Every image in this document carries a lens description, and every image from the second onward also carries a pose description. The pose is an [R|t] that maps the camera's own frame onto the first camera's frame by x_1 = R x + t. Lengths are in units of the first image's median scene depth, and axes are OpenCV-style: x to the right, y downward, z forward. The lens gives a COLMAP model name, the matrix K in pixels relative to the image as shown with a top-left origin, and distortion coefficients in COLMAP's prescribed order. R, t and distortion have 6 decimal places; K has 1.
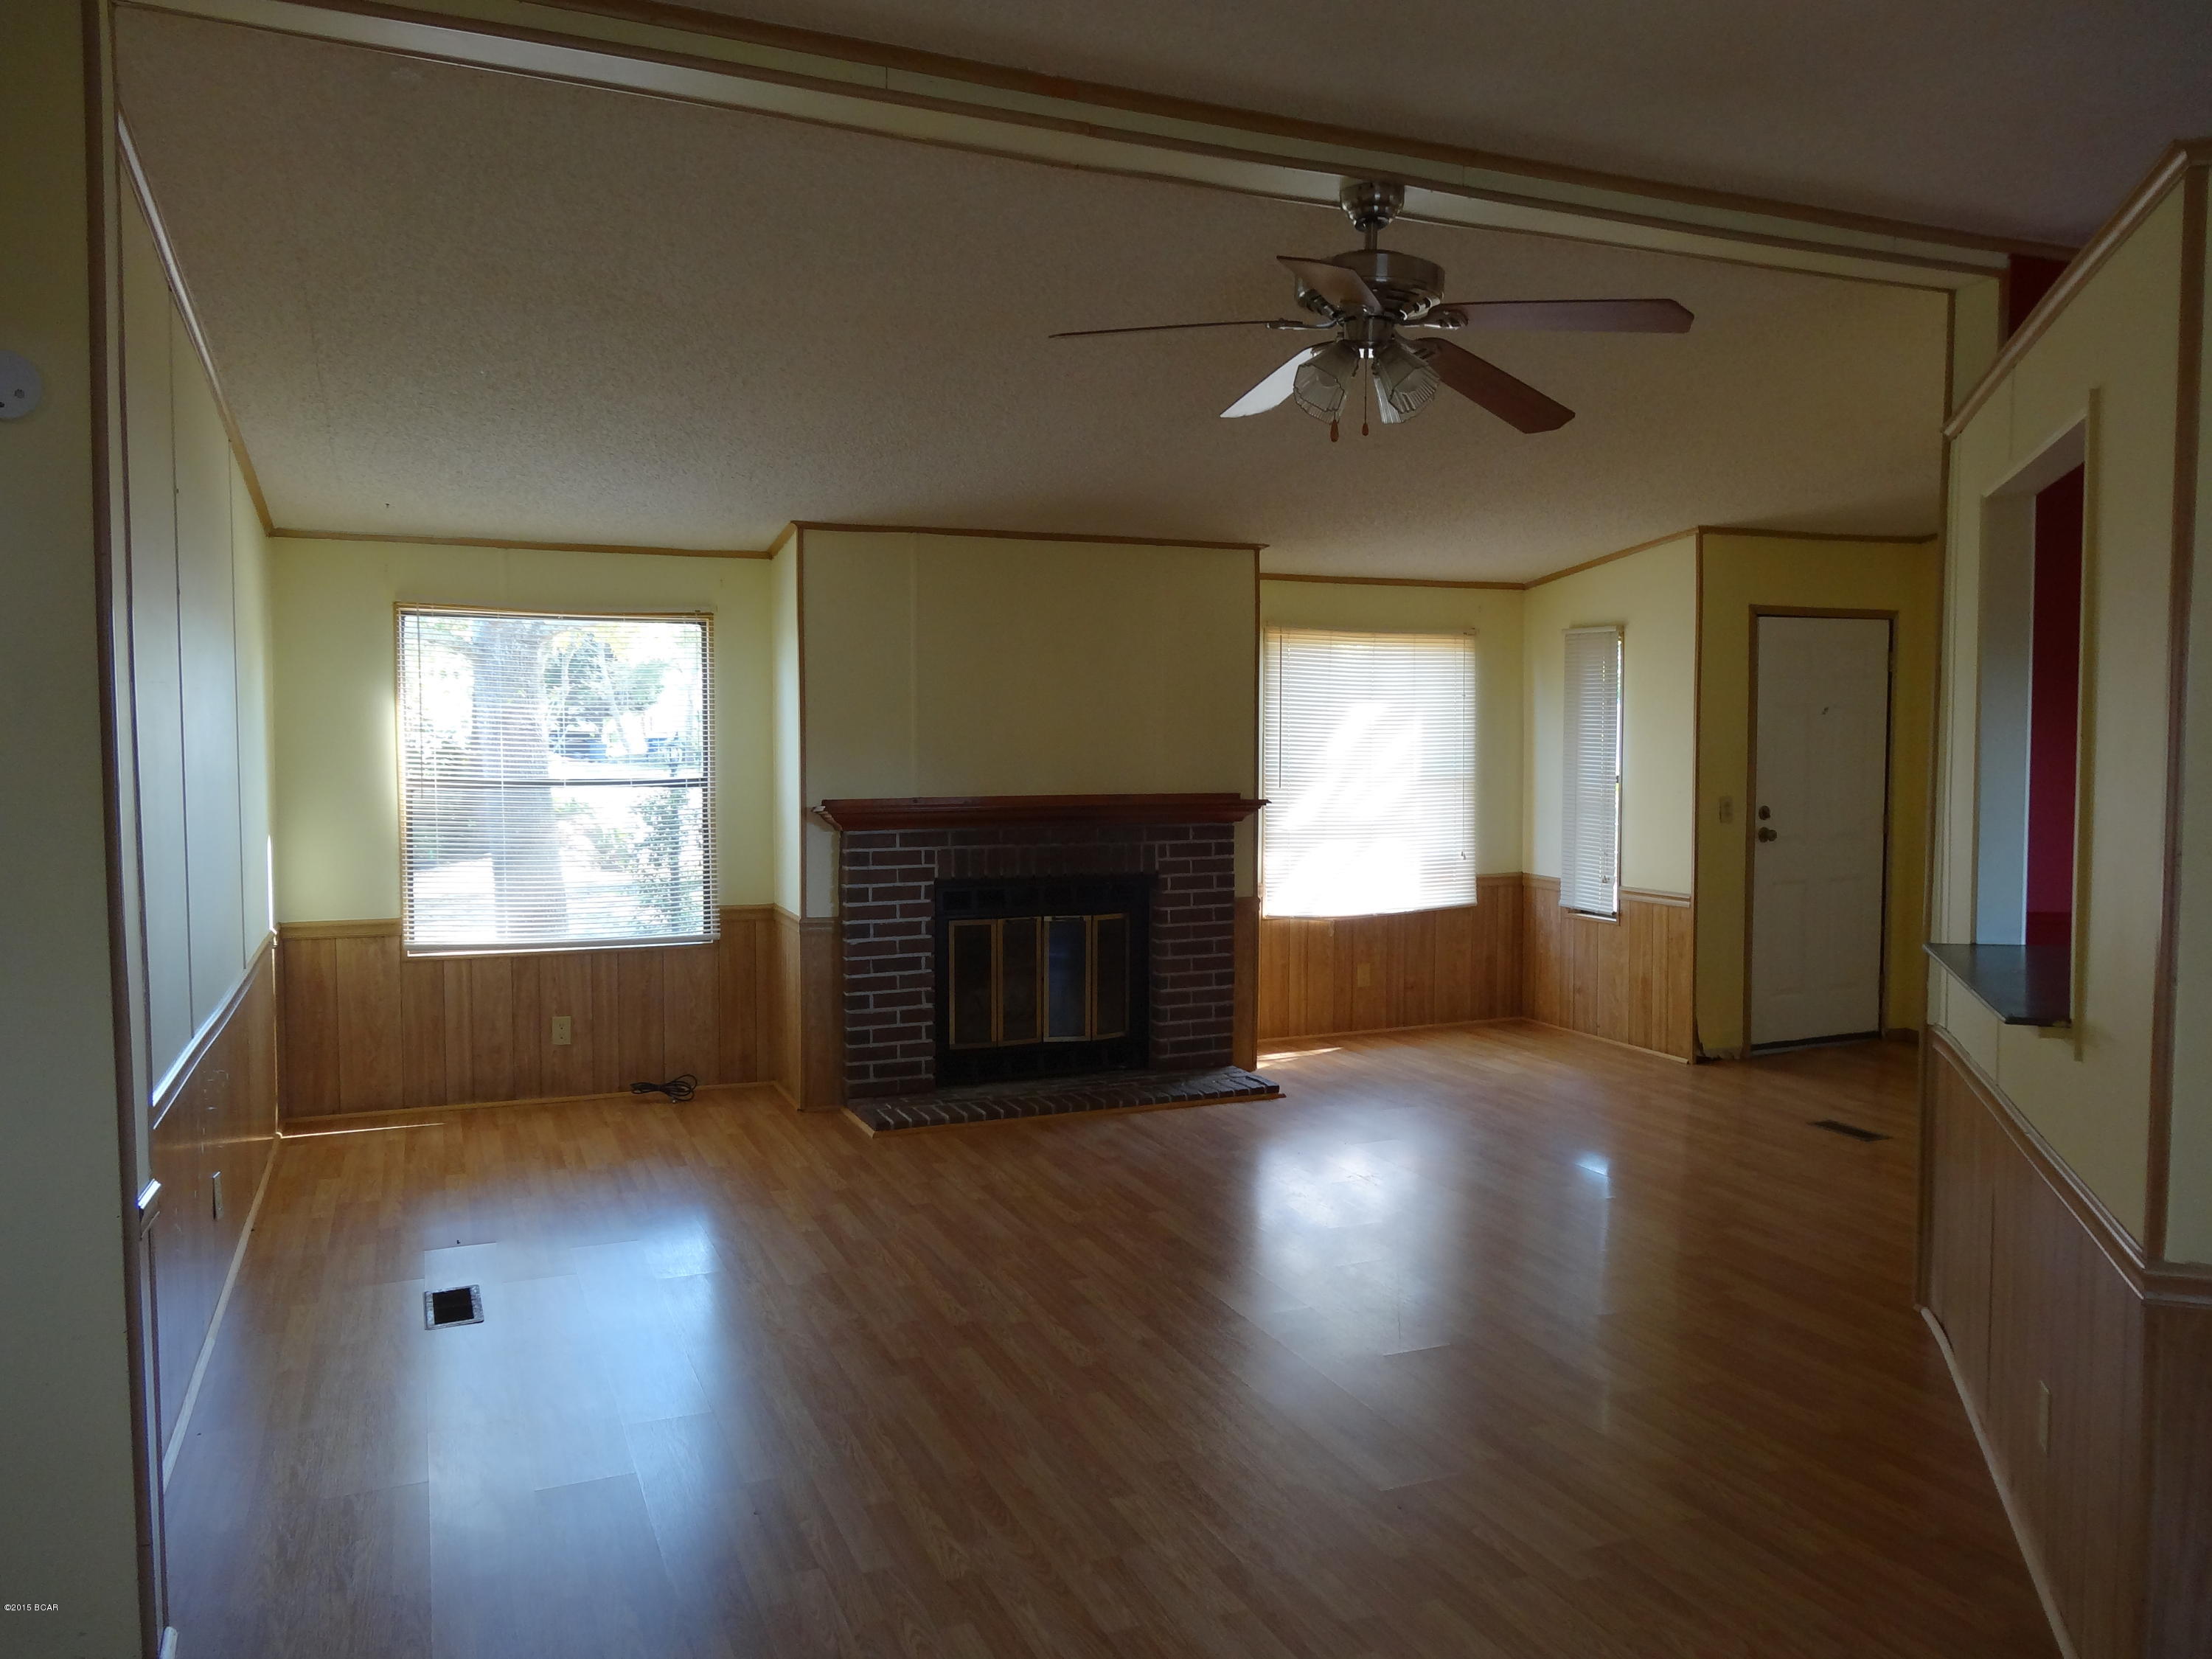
lens RADIAL K [[1617.9, 0, 1097.8], [0, 1617.9, 829.4], [0, 0, 1]] dist [-0.008577, 0.001404]
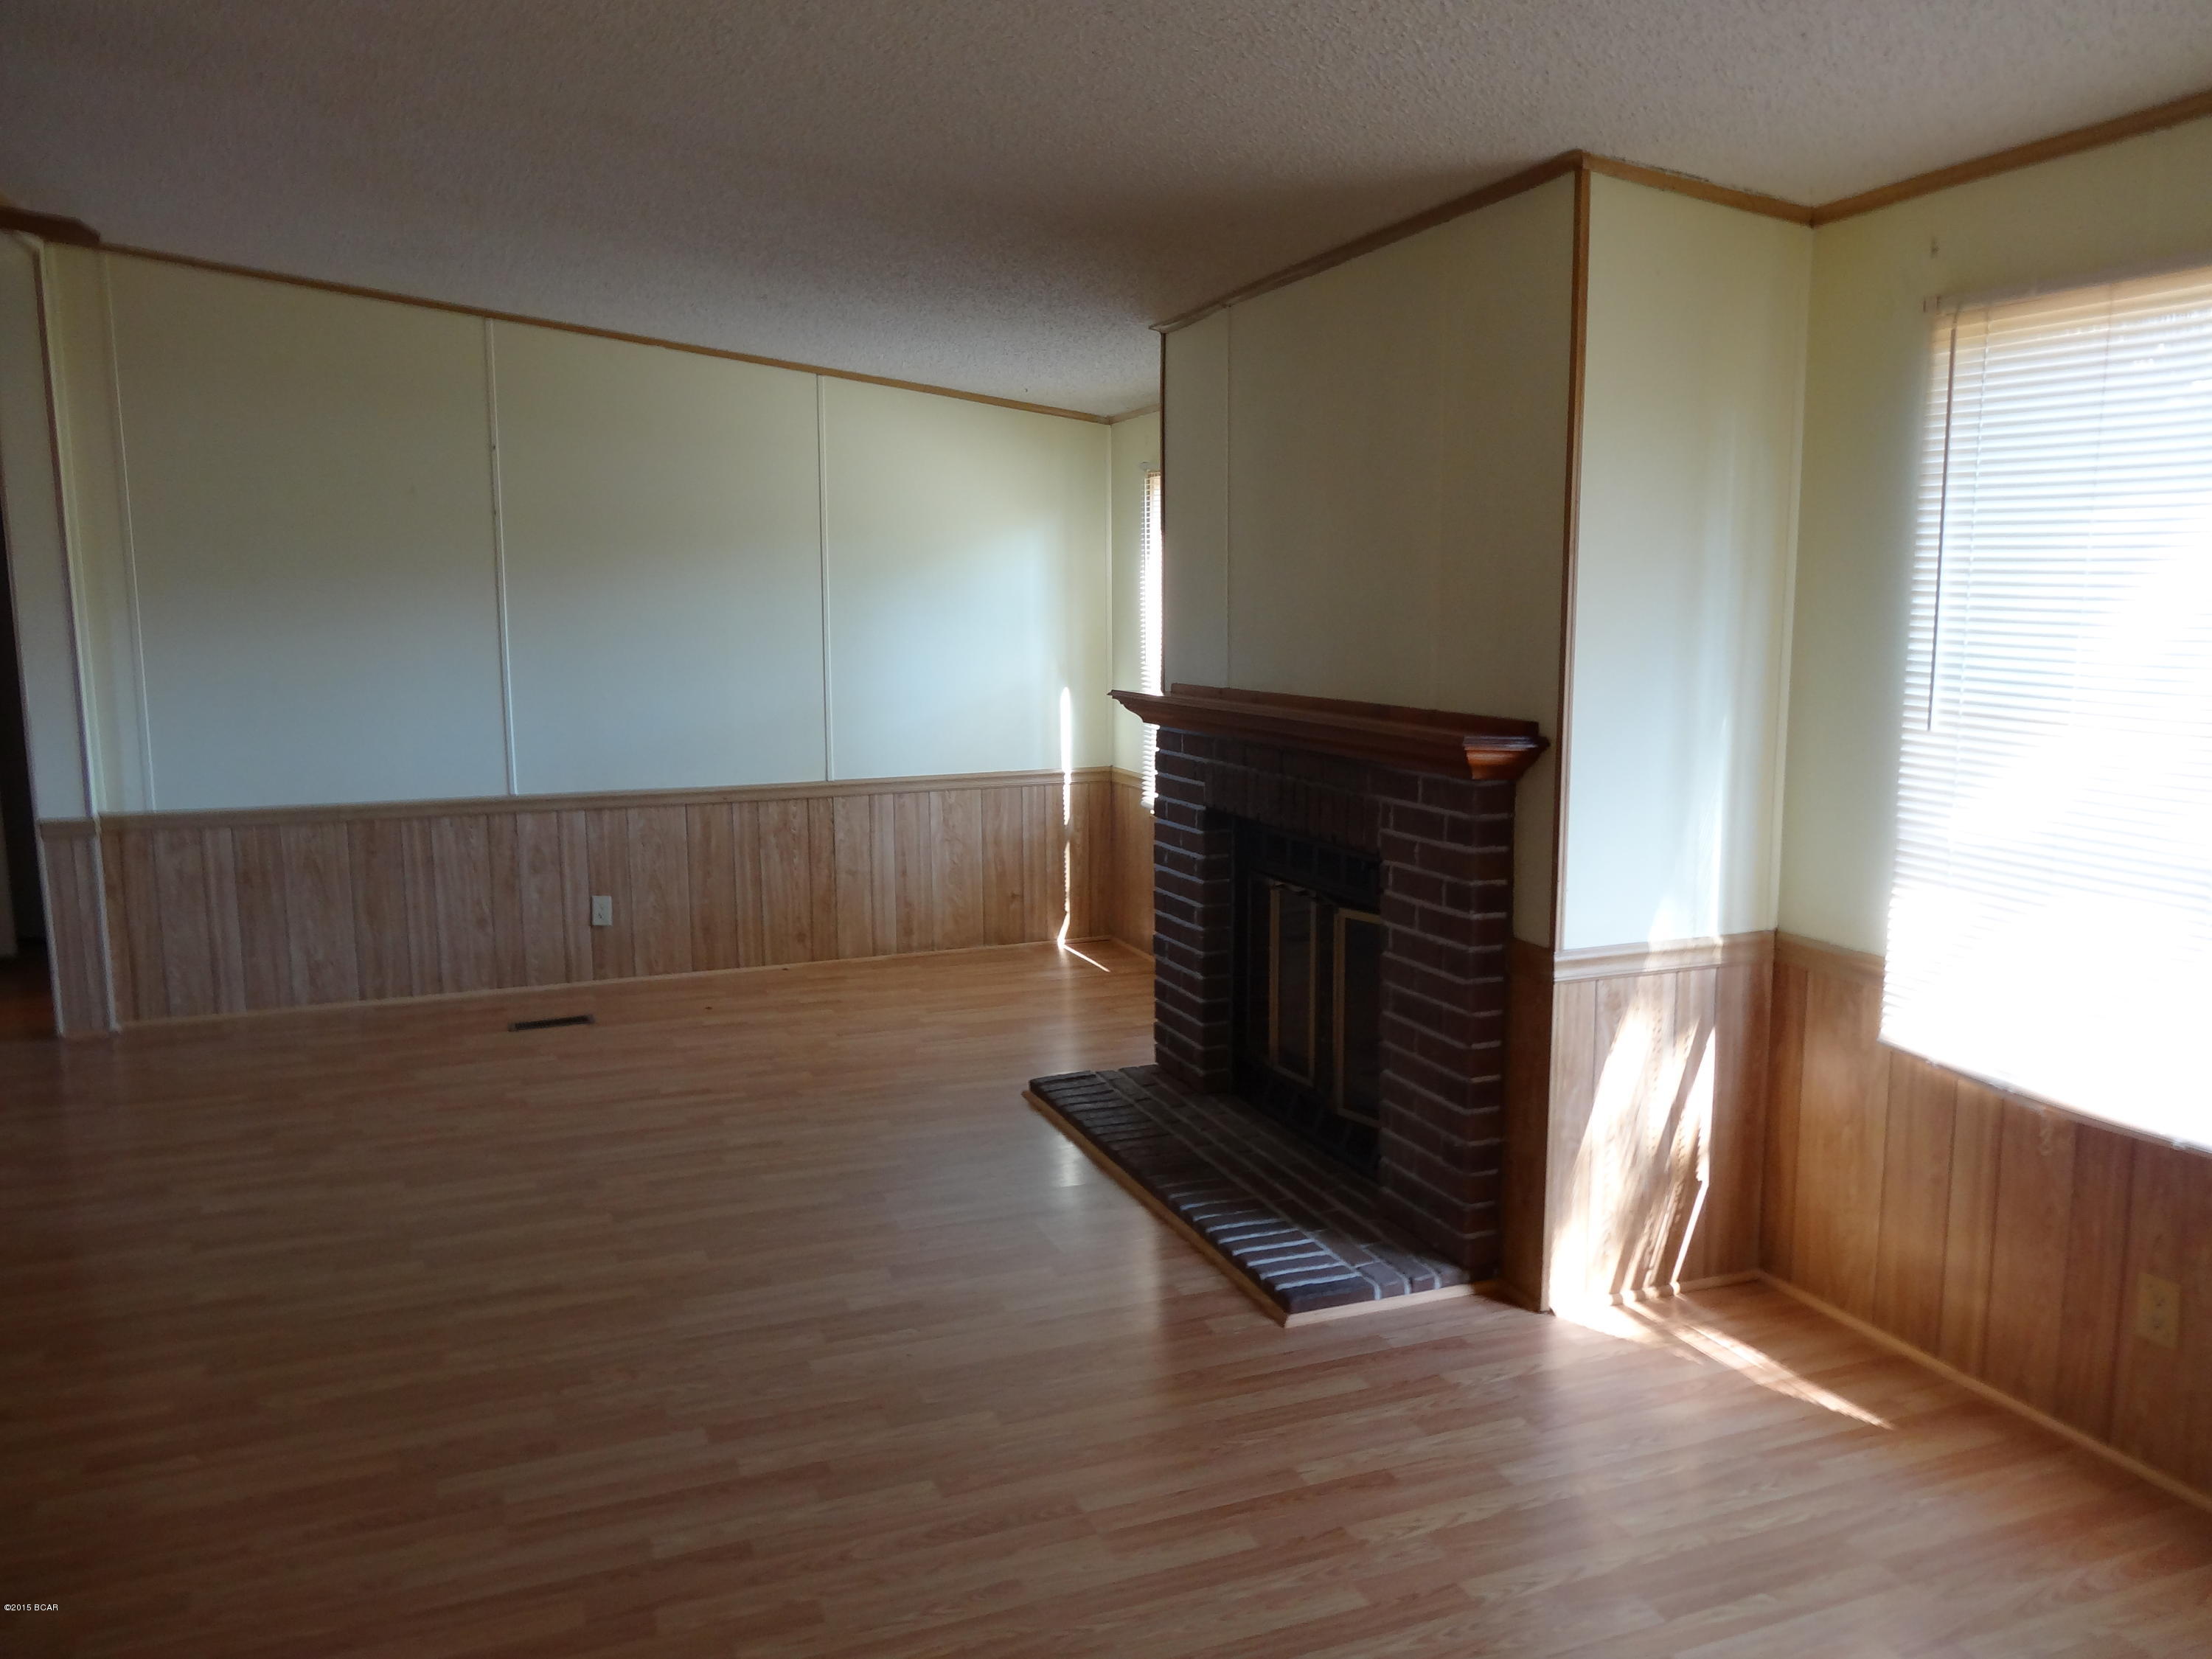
lens RADIAL K [[1616.4, 0, 1100.5], [0, 1616.4, 829.5], [0, 0, 1]] dist [-0.008980, 0.000308]
pose [[-0.020424, 0.141968, -0.989661, 0.735973], [-0.050621, 0.988451, 0.142839, -0.068995], [0.998509, 0.053015, -0.013001, 1.174603]]
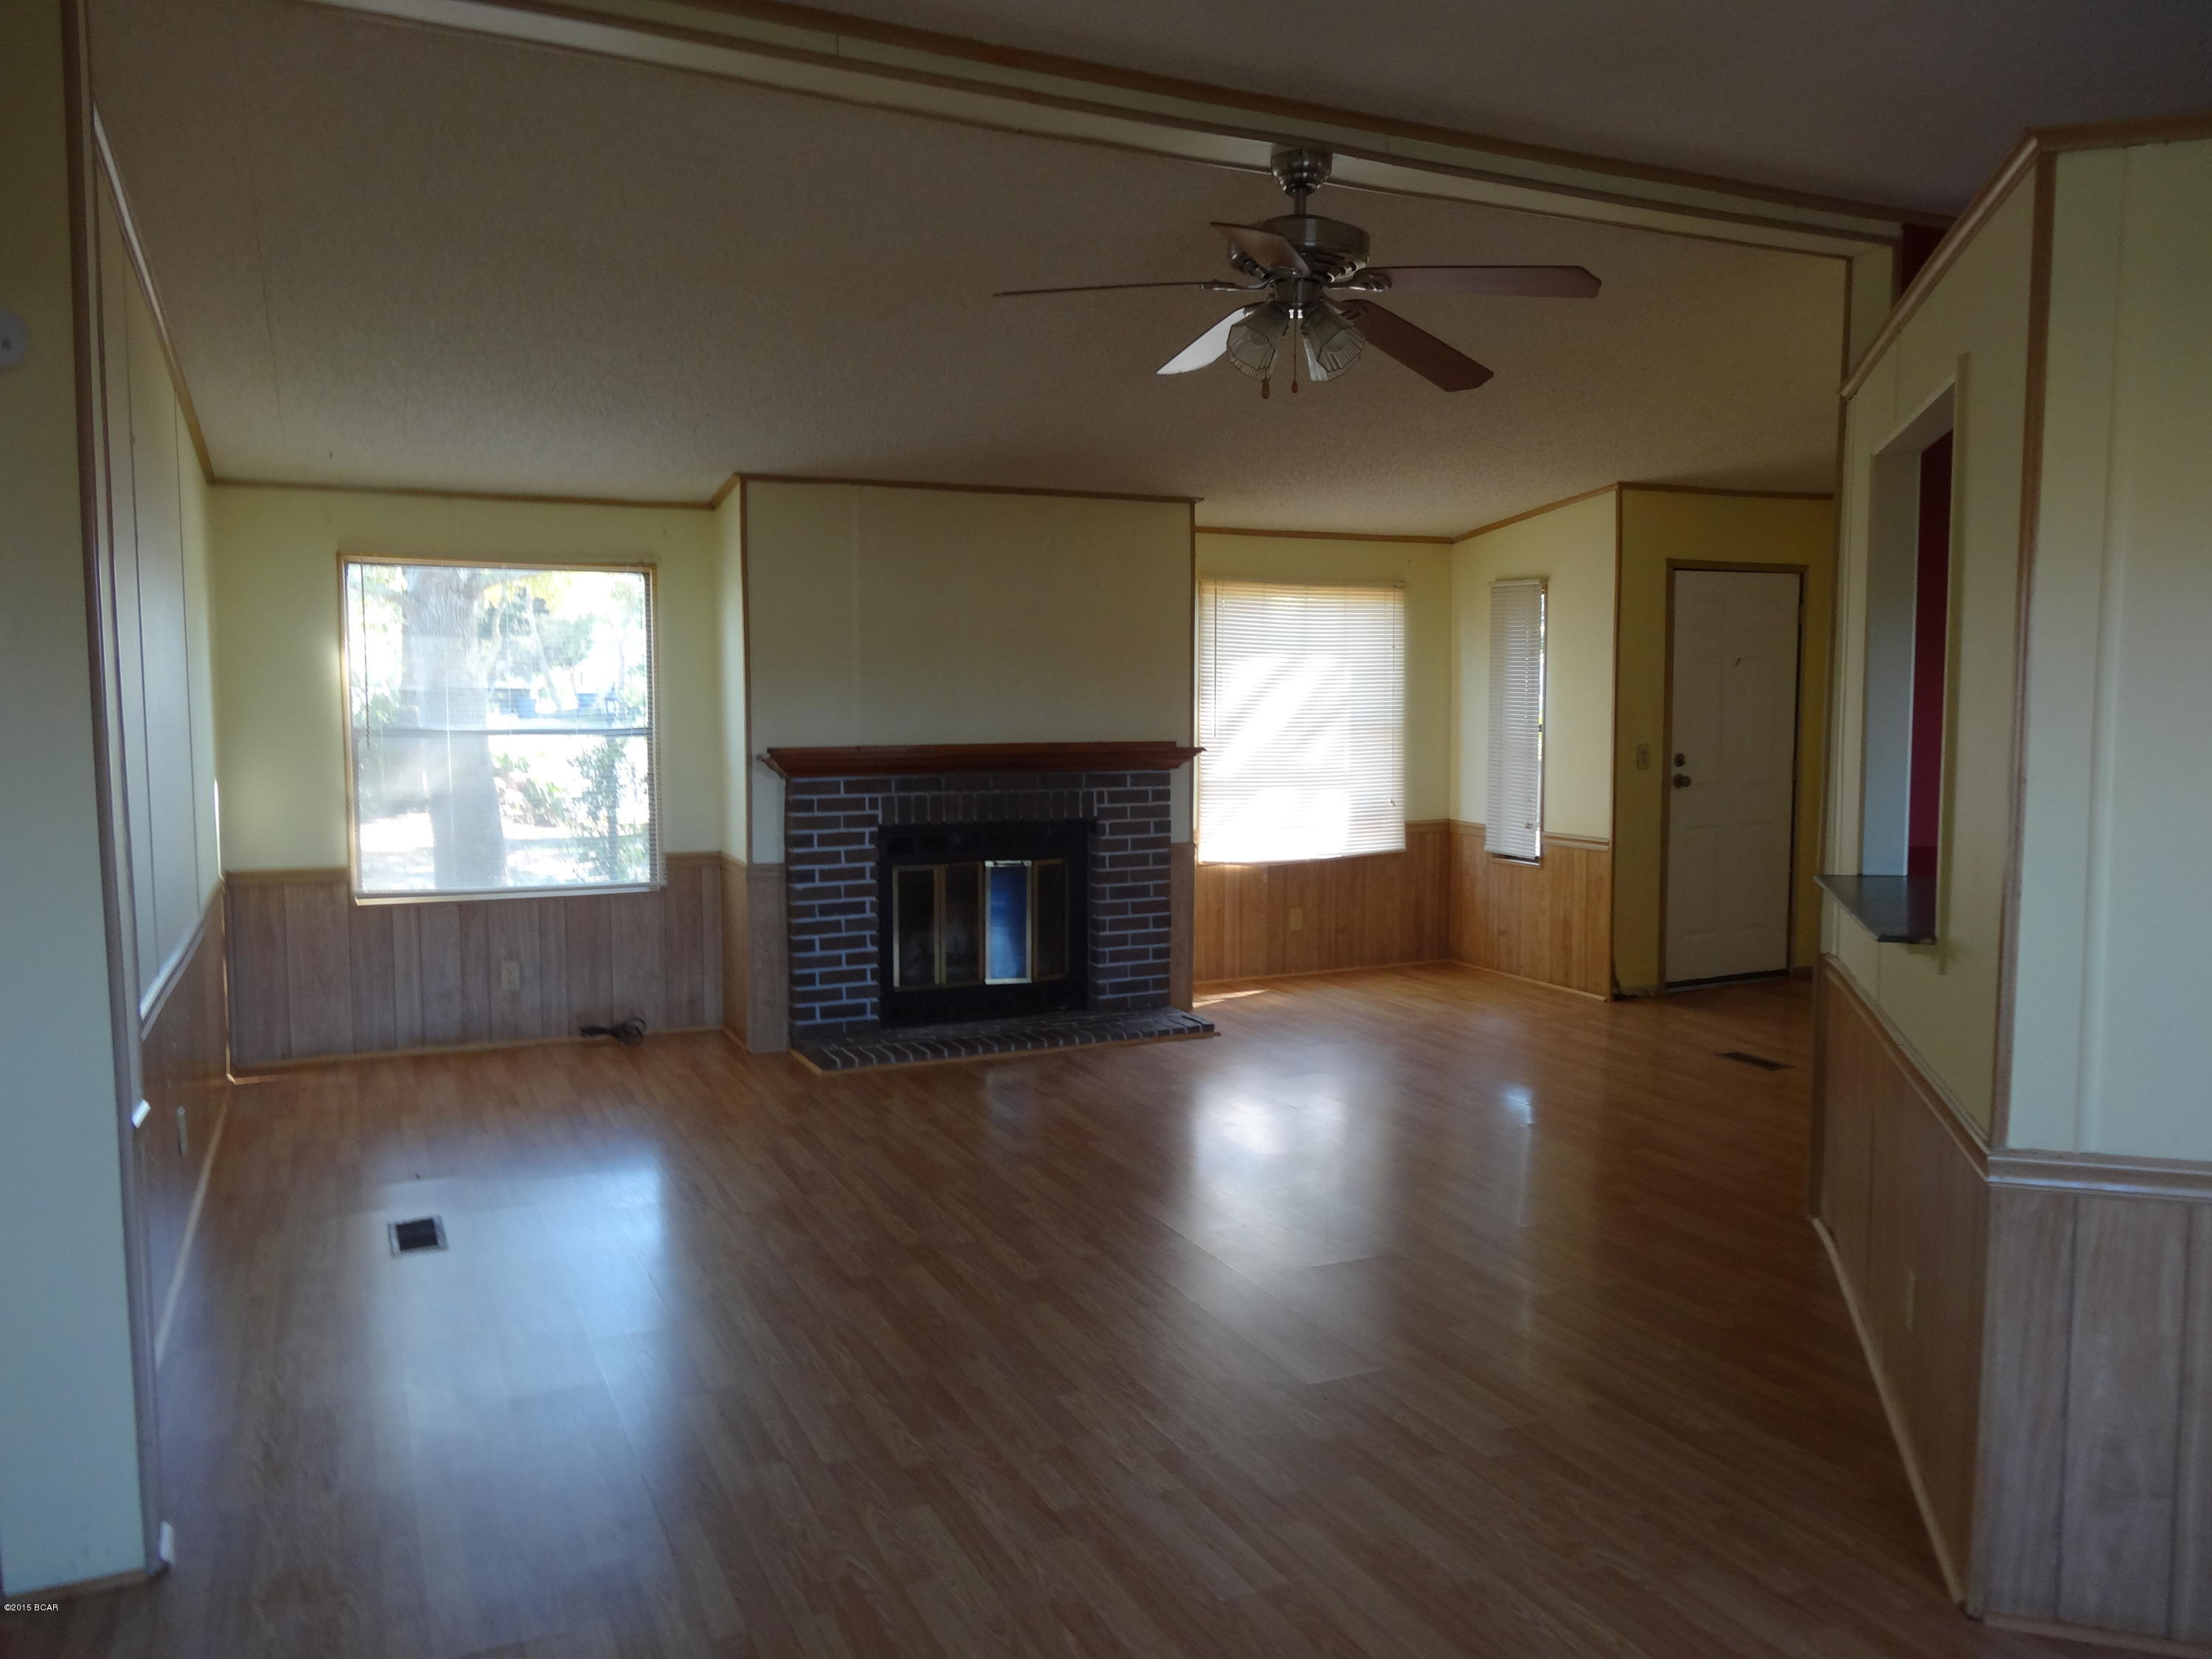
lens RADIAL K [[1616.4, 0, 1100.5], [0, 1616.4, 829.5], [0, 0, 1]] dist [-0.008980, 0.000308]
pose [[0.999154, -0.003829, 0.040953, -0.003053], [0.002702, 0.999617, 0.027537, 0.006960], [-0.041043, -0.027403, 0.998782, -0.032256]]
